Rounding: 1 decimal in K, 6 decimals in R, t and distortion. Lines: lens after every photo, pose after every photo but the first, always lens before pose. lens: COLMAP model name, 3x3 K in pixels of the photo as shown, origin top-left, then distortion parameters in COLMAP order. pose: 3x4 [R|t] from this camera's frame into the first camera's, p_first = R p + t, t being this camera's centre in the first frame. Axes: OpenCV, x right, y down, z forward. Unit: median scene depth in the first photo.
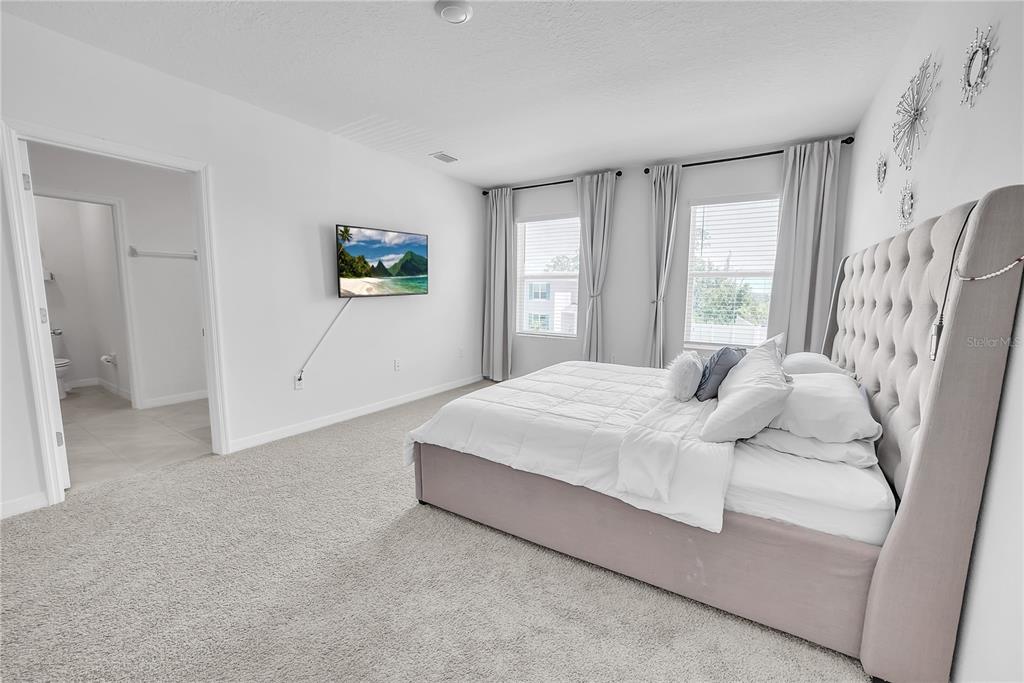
lens RADIAL K [[407.7, 0, 512.0], [0, 407.7, 341.5], [0, 0, 1]] dist [-0.002145, -0.000071]
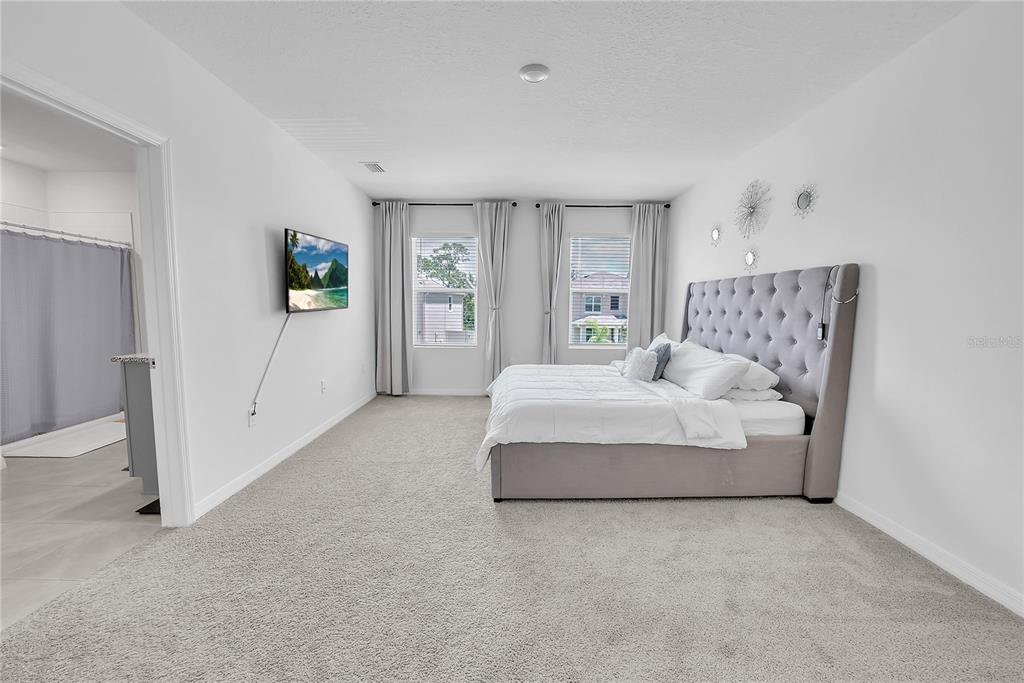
lens RADIAL K [[405.9, 0, 512.0], [0, 405.9, 341.5], [0, 0, 1]] dist [-0.000112, 0.000042]
pose [[0.844626, -0.052497, 0.532777, -0.461692], [0.068092, 0.997632, -0.009647, -0.007068], [-0.531009, 0.044426, 0.846201, 0.033610]]
